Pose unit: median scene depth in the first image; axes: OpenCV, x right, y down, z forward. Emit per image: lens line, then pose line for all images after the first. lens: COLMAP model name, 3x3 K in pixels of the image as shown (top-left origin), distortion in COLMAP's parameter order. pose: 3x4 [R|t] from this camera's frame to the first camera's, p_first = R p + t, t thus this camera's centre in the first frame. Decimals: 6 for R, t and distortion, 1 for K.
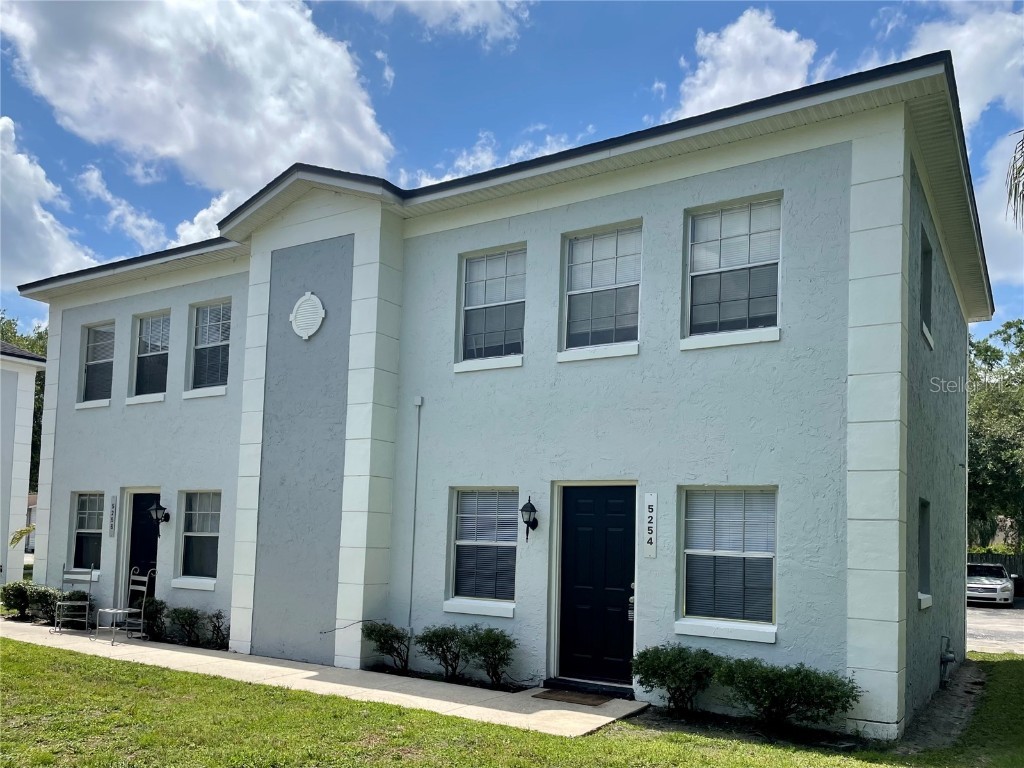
lens RADIAL K [[758.6, 0, 512.0], [0, 758.6, 384.0], [0, 0, 1]] dist [0.009422, 0.004340]
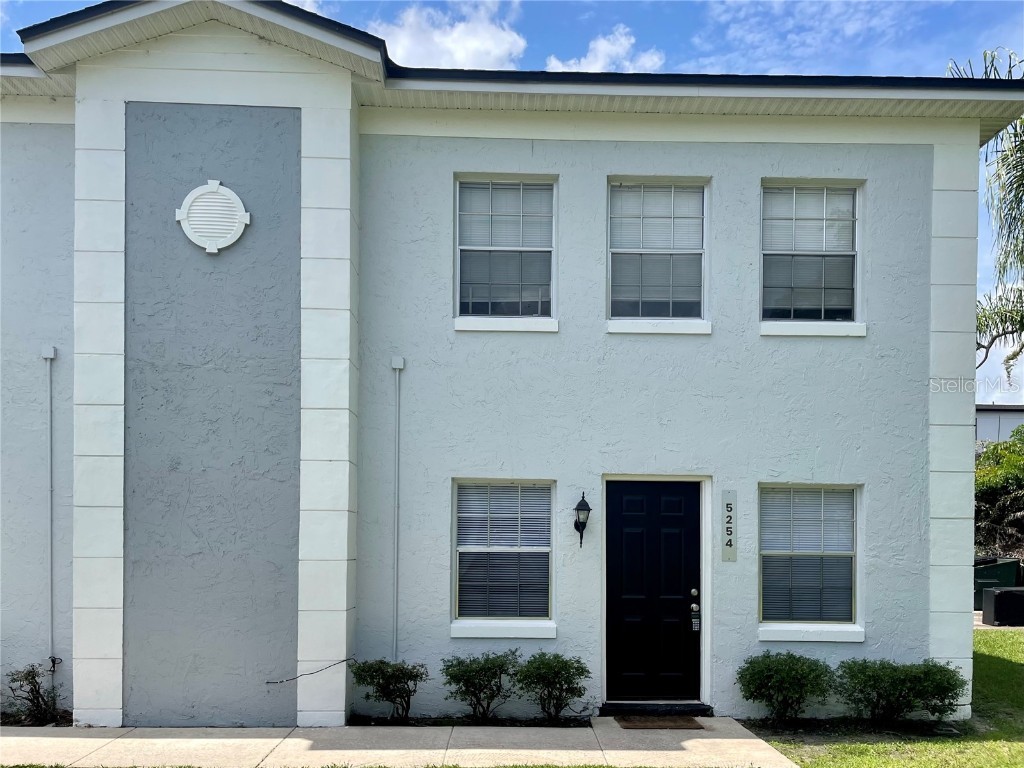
lens RADIAL K [[796.4, 0, 512.0], [0, 796.4, 445.6], [0, 0, 1]] dist [0.011922, -0.002067]
pose [[0.849125, 0.040253, 0.526656, -0.491358], [-0.088587, 0.993821, 0.066869, 0.046256], [-0.520711, -0.103435, 0.847444, 0.308901]]
